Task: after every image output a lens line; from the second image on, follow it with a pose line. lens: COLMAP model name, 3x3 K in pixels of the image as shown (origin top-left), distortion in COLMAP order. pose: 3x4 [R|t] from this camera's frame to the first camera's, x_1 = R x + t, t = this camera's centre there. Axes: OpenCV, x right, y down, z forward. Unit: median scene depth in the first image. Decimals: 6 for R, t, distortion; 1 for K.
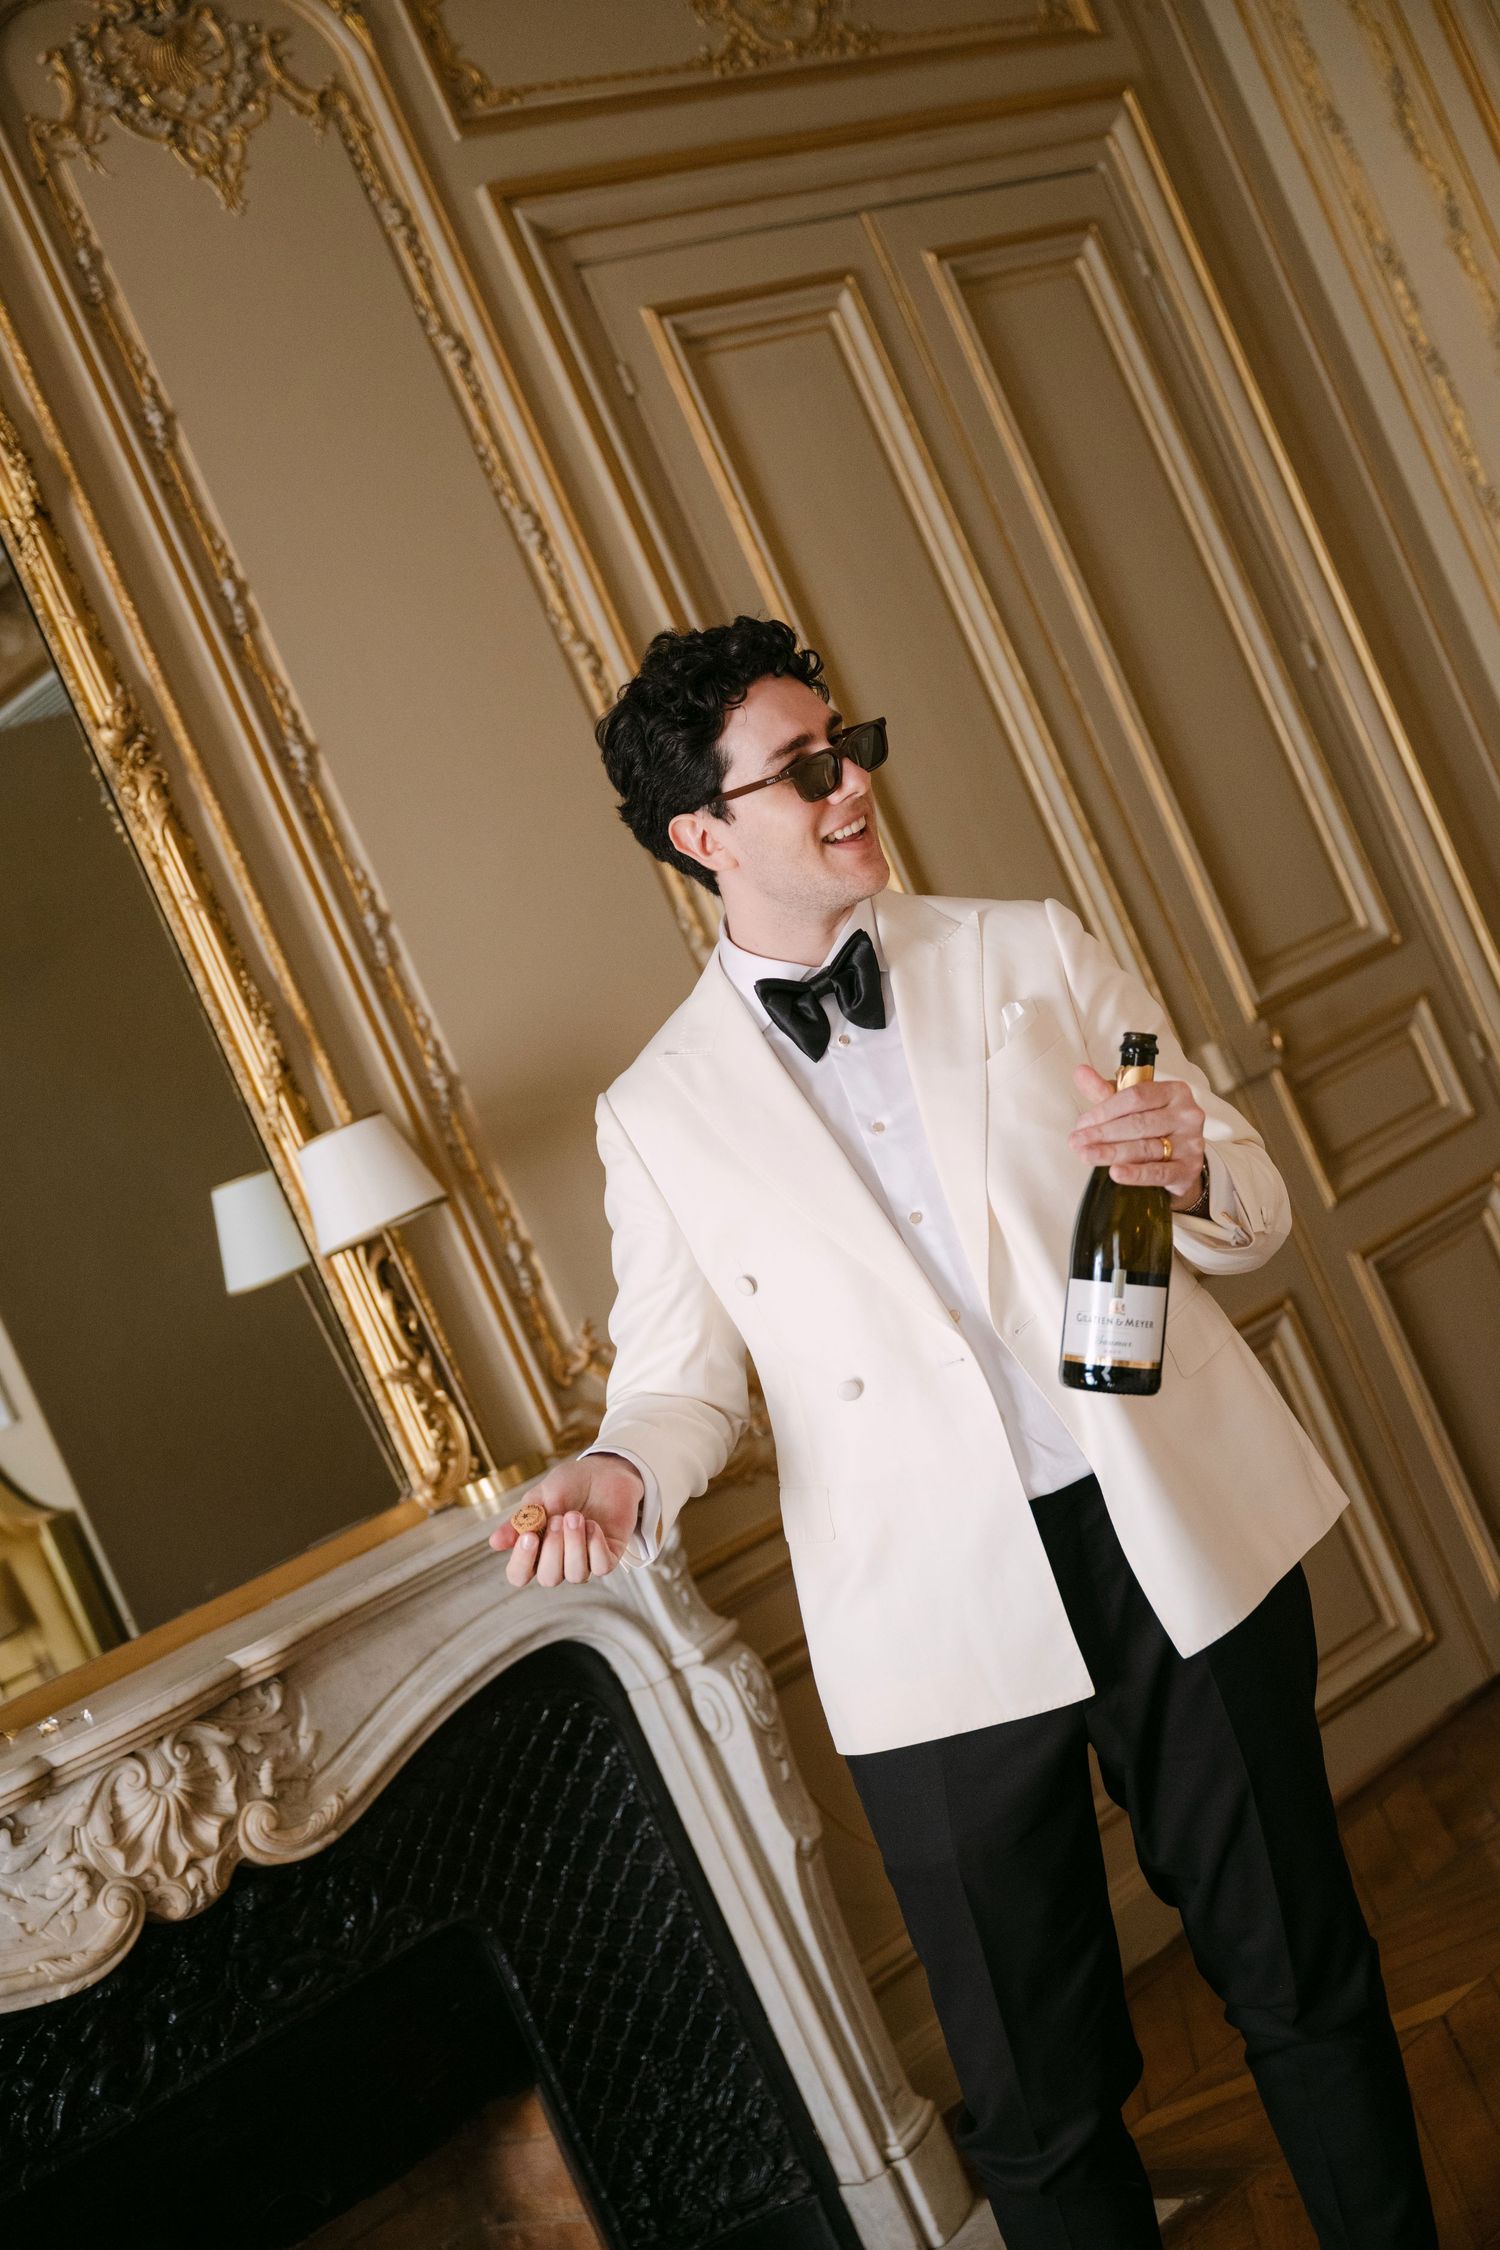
lens RADIAL K [[3192.8, 0, 750.0], [0, 3192.8, 1125.0], [0, 0, 1]] dist [0.000407, 0.052000]
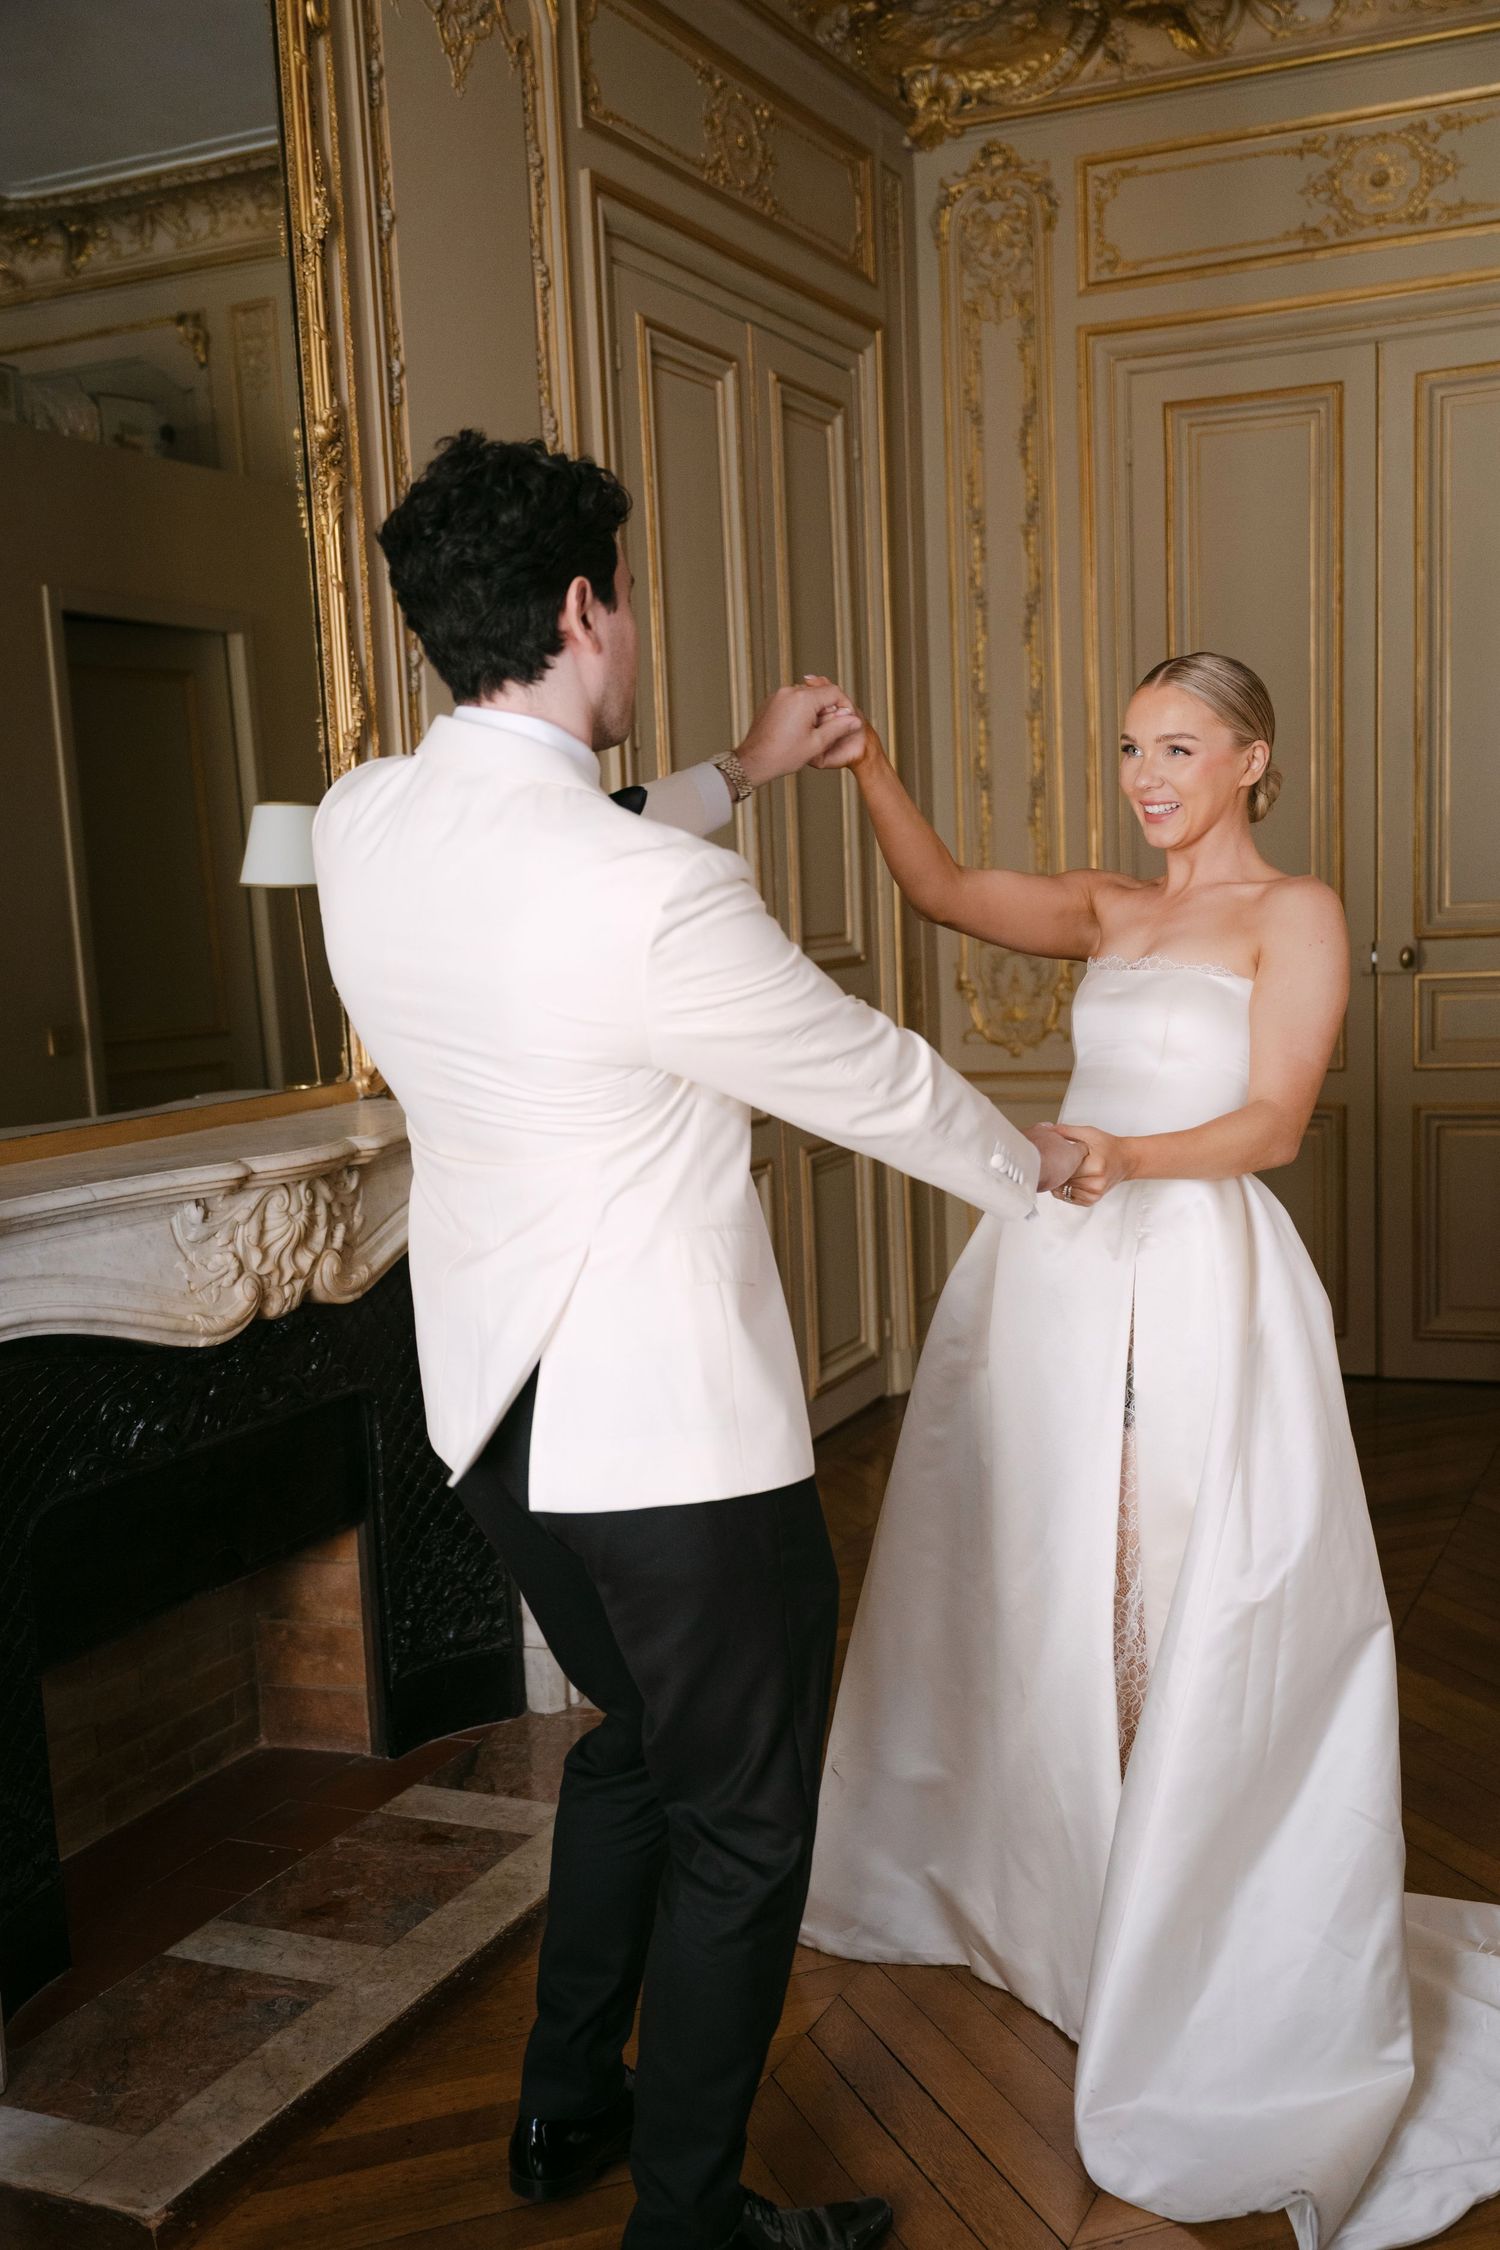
lens RADIAL K [[2313.1, 0, 752.4], [0, 2313.1, 1252.0], [0, 0, 1]] dist [0.003653, -0.009573]
pose [[0.850642, 0.295995, 0.434506, -0.357109], [-0.315545, 0.948486, -0.028381, 0.157881], [-0.420524, -0.112964, 0.900221, 0.067784]]
